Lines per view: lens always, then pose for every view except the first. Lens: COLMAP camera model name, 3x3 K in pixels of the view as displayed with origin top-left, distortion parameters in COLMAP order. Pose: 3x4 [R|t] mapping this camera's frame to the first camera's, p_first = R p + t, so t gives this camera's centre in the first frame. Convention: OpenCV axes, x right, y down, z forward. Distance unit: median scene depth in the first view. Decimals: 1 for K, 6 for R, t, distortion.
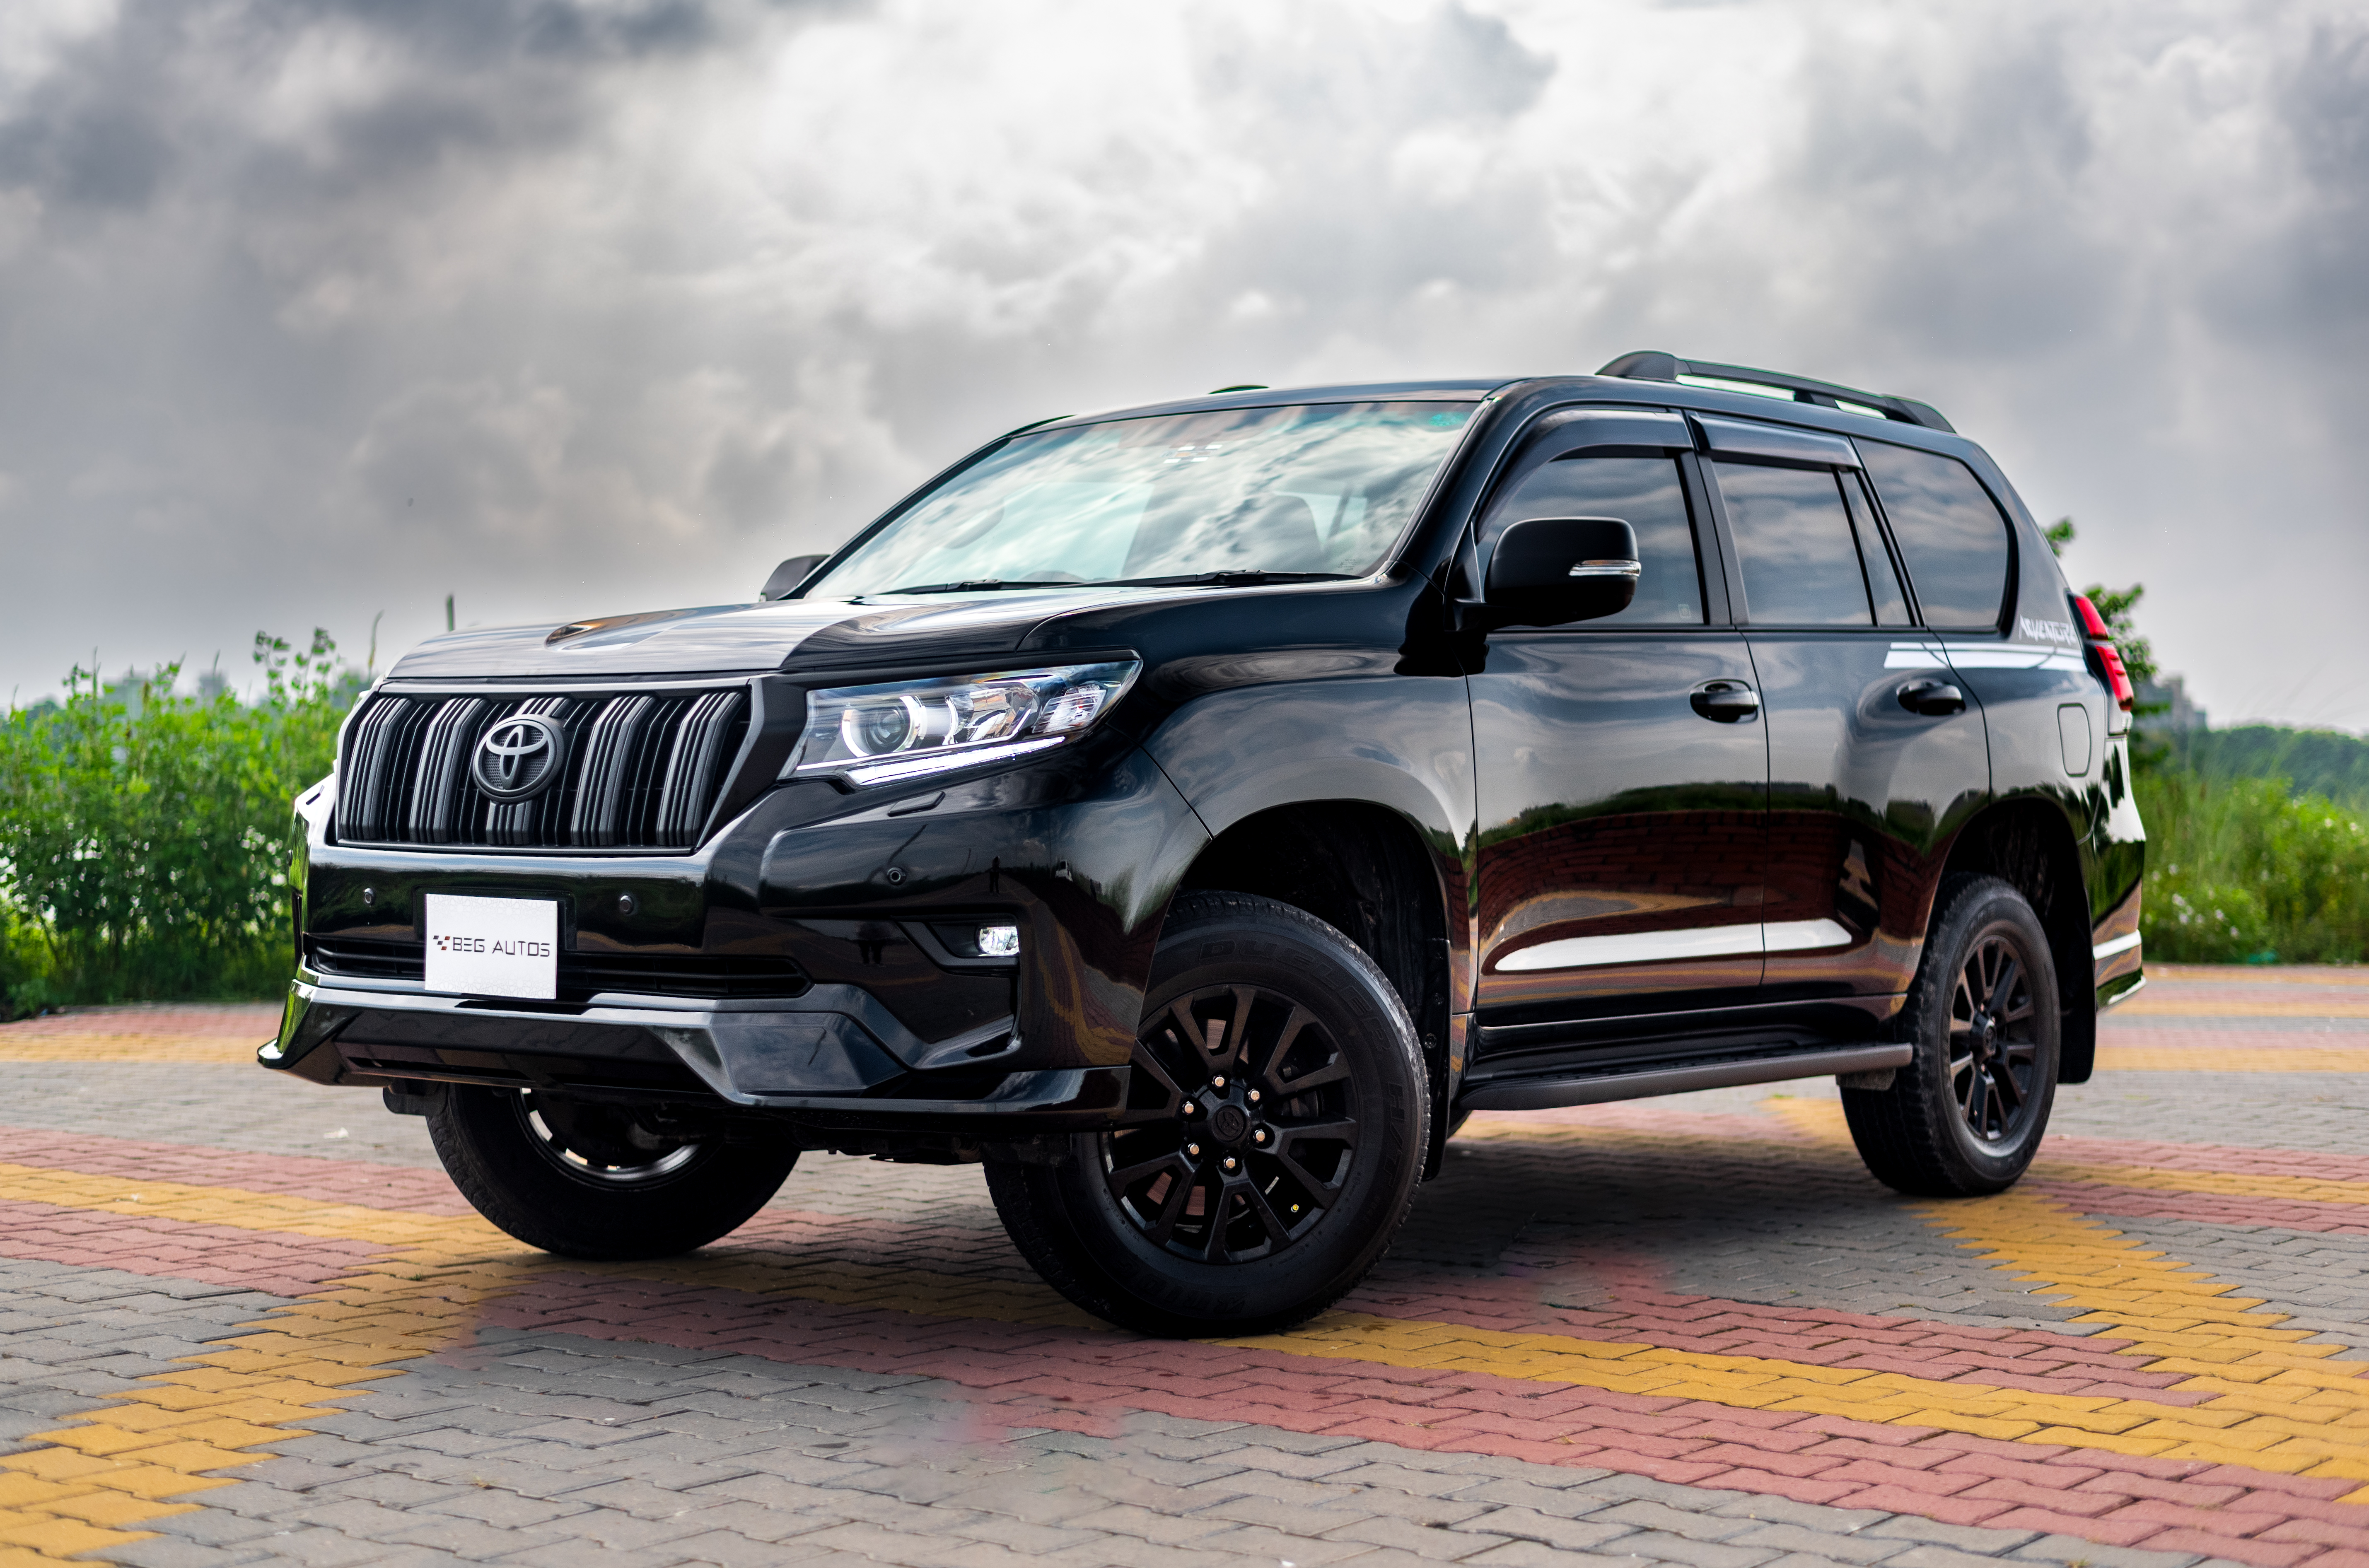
lens RADIAL K [[3538.1, 0, 1184.5], [0, 3538.1, 784.0], [0, 0, 1]] dist [0.025362, 0.109214]
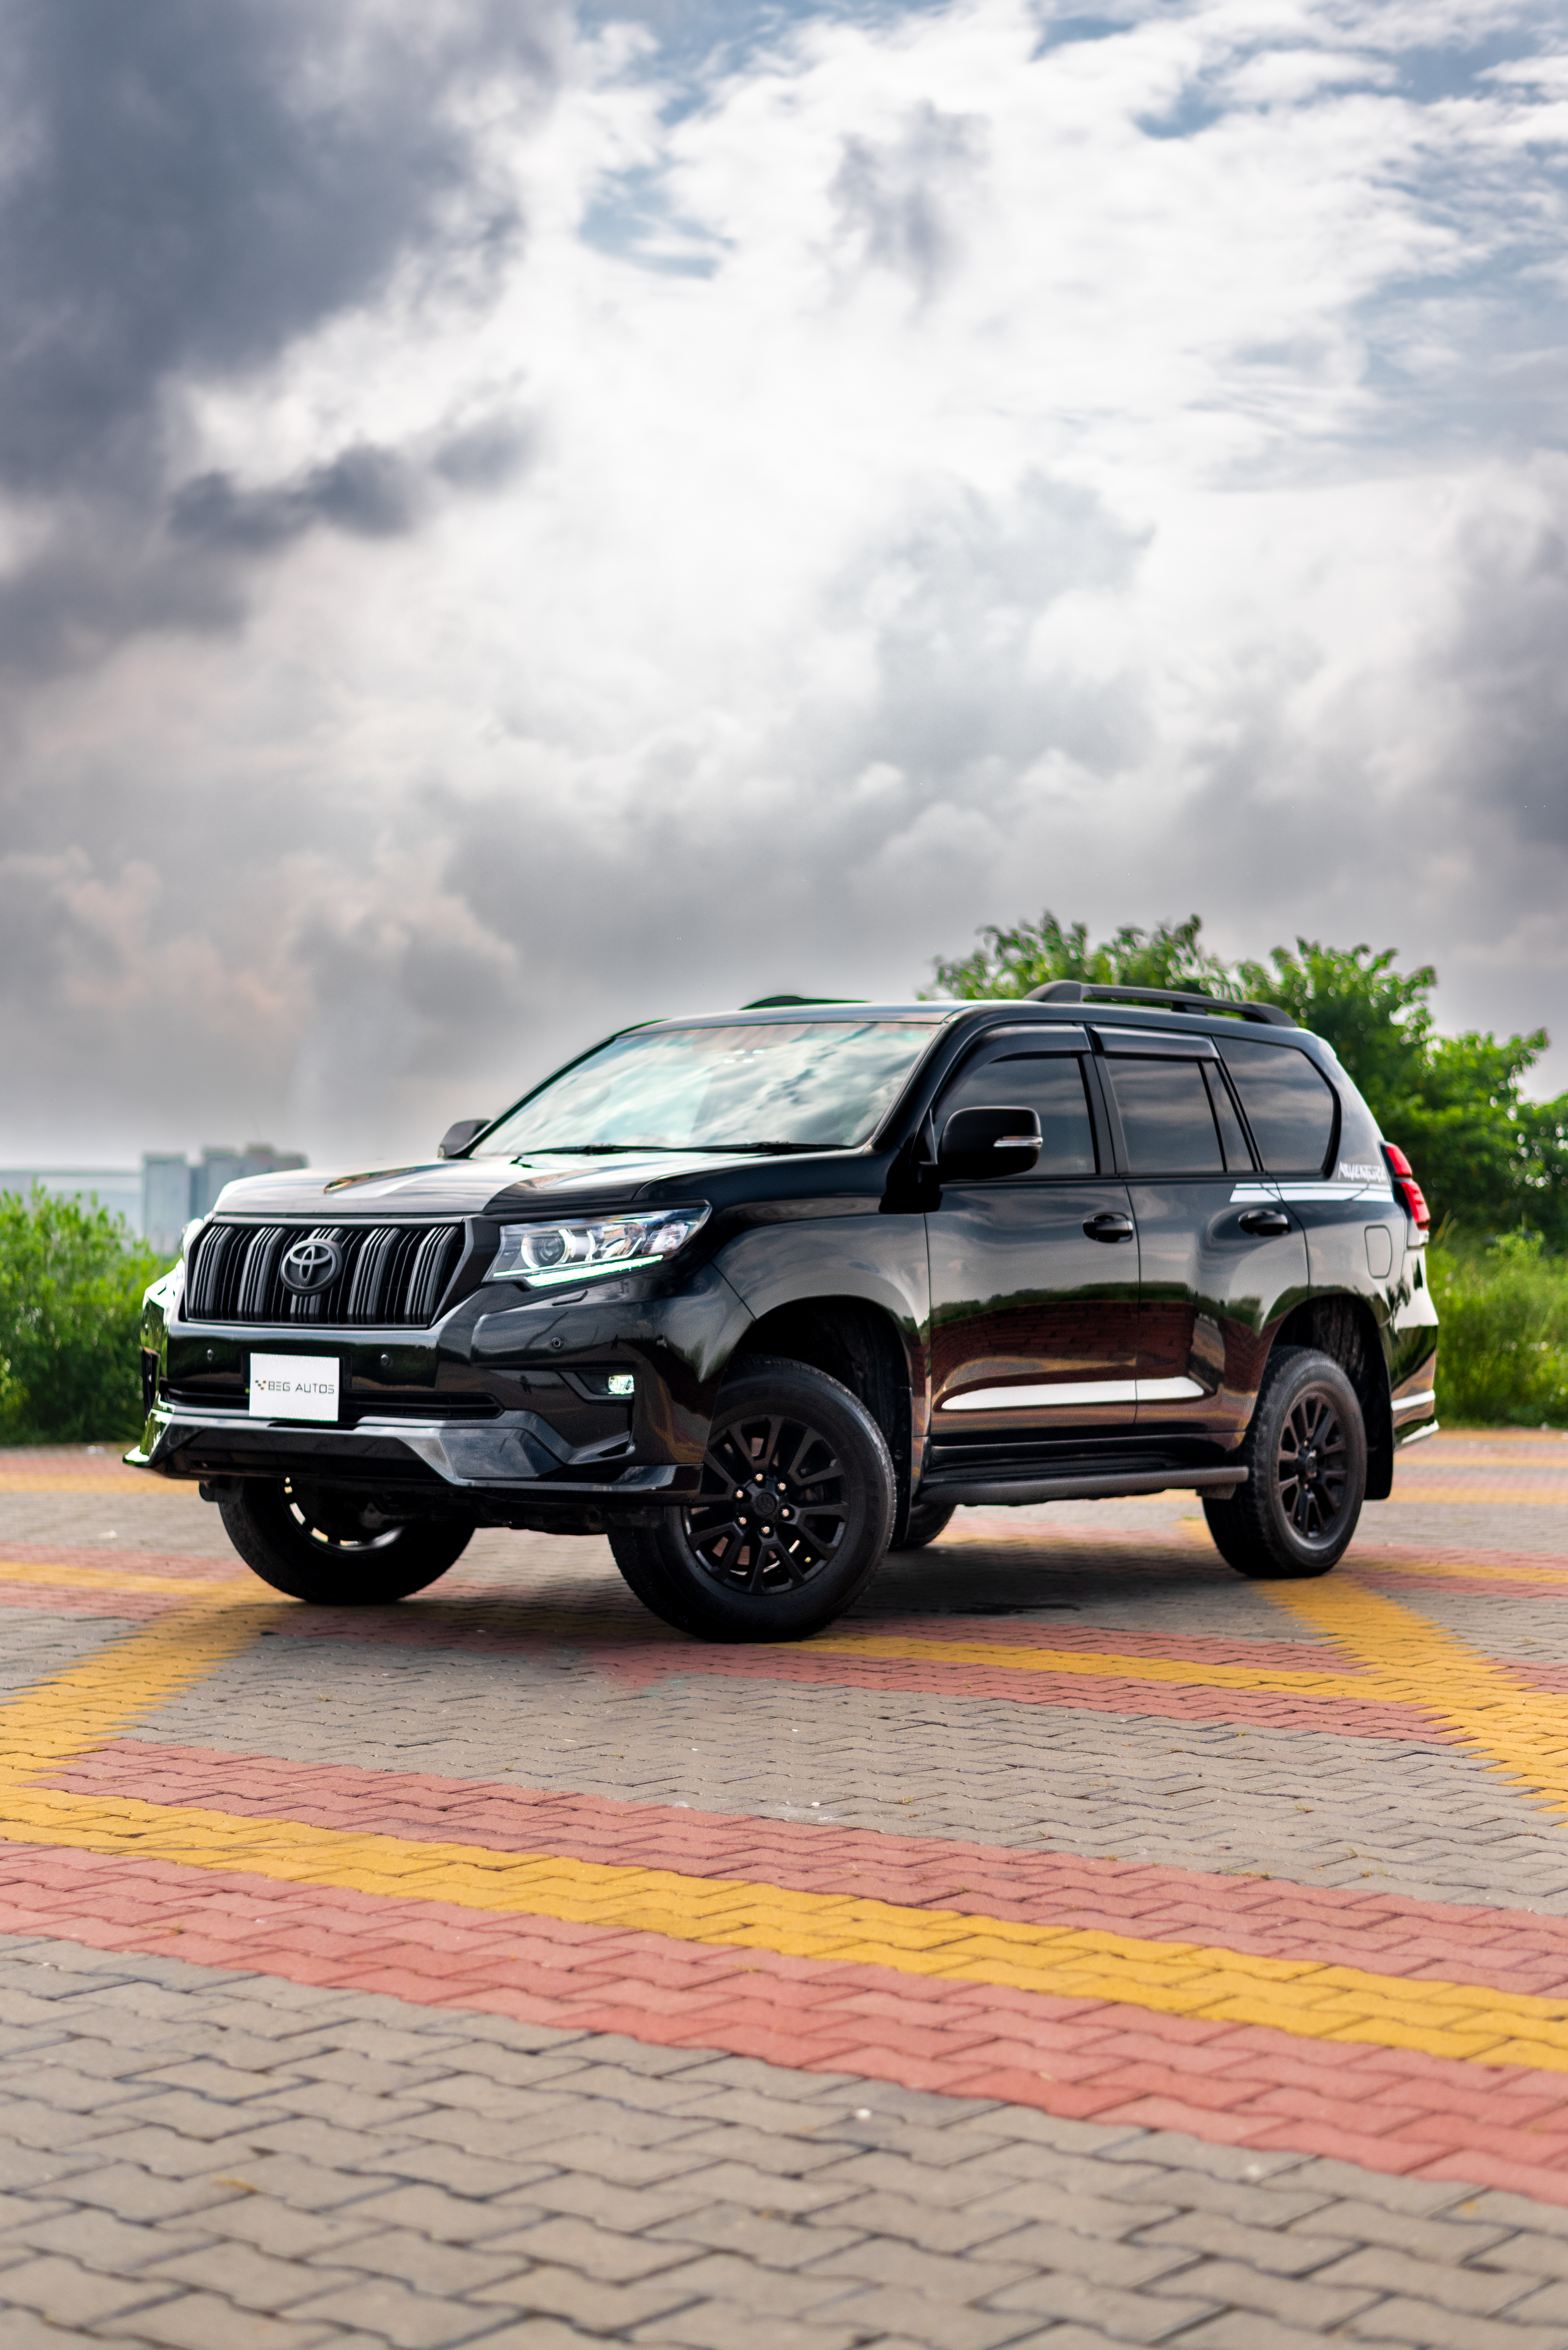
lens RADIAL K [[3514.0, 0, 781.4], [0, 3514.0, 1251.8], [0, 0, 1]] dist [0.012272, 0.025228]
pose [[0.999889, 0.005290, 0.013902, -0.002370], [-0.005247, 0.999981, -0.003103, -0.009727], [-0.013918, 0.003030, 0.999899, -0.531272]]
